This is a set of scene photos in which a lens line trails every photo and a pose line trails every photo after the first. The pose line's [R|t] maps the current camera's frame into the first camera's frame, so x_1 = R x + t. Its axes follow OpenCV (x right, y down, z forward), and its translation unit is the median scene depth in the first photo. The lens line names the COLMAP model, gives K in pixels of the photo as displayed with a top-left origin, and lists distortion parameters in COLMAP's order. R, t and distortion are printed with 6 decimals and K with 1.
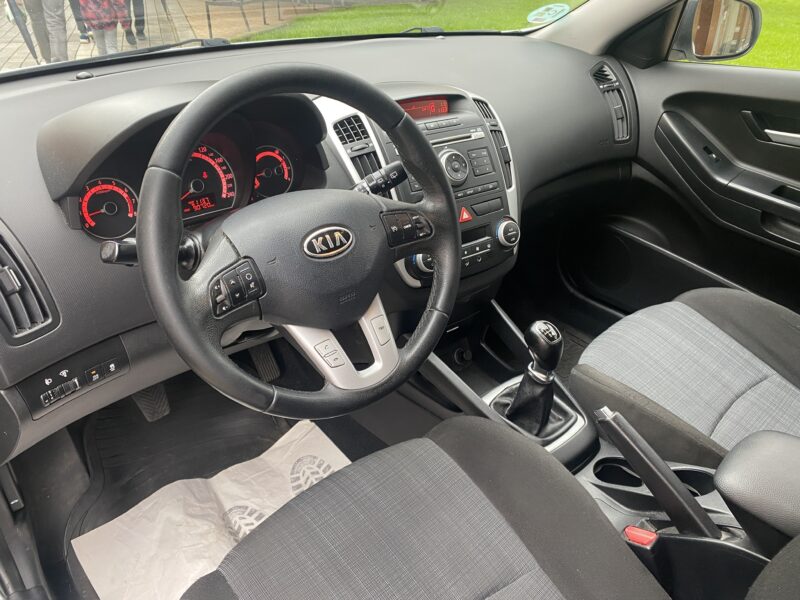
lens RADIAL K [[610.2, 0, 401.1], [0, 610.2, 307.3], [0, 0, 1]] dist [0.060203, -0.115609]
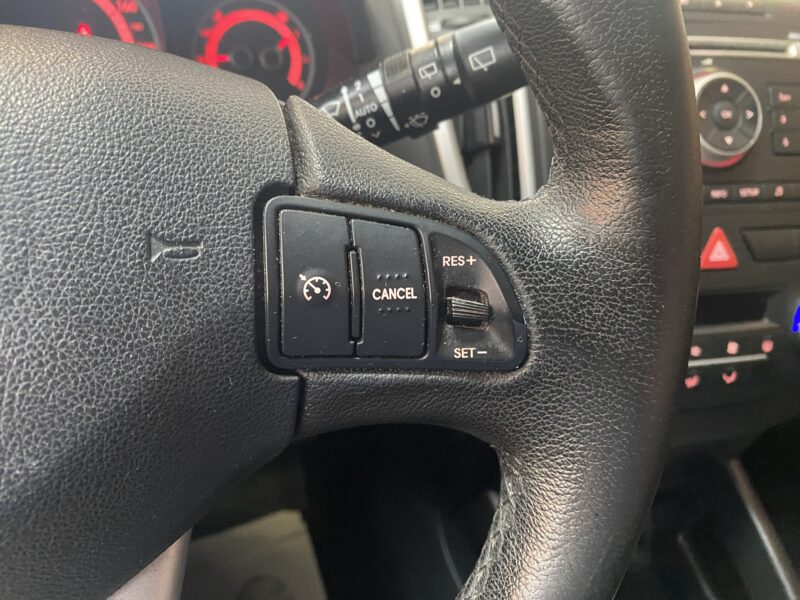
lens RADIAL K [[625.2, 0, 390.3], [0, 625.2, 295.6], [0, 0, 1]] dist [-0.010443, -0.007317]
pose [[0.913075, 0.238167, -0.331013, 0.057346], [-0.240165, 0.970082, 0.035507, -0.095300], [0.329566, 0.047077, 0.942958, 0.609967]]
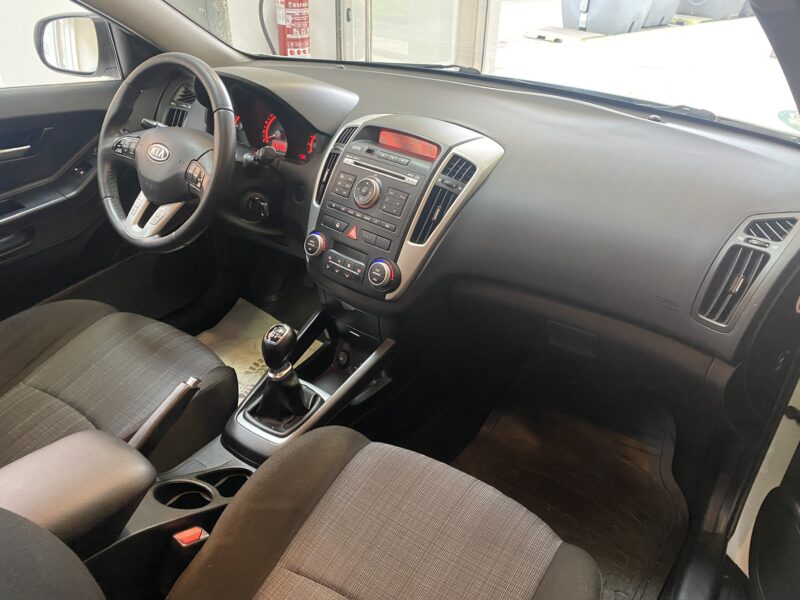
lens RADIAL K [[607.7, 0, 388.4], [0, 607.7, 297.0], [0, 0, 1]] dist [0.074490, -0.123528]
pose [[0.203440, 0.468642, -0.859643, 1.181625], [-0.521925, 0.794762, 0.309755, -0.455024], [0.828376, 0.385652, 0.406283, 0.667232]]
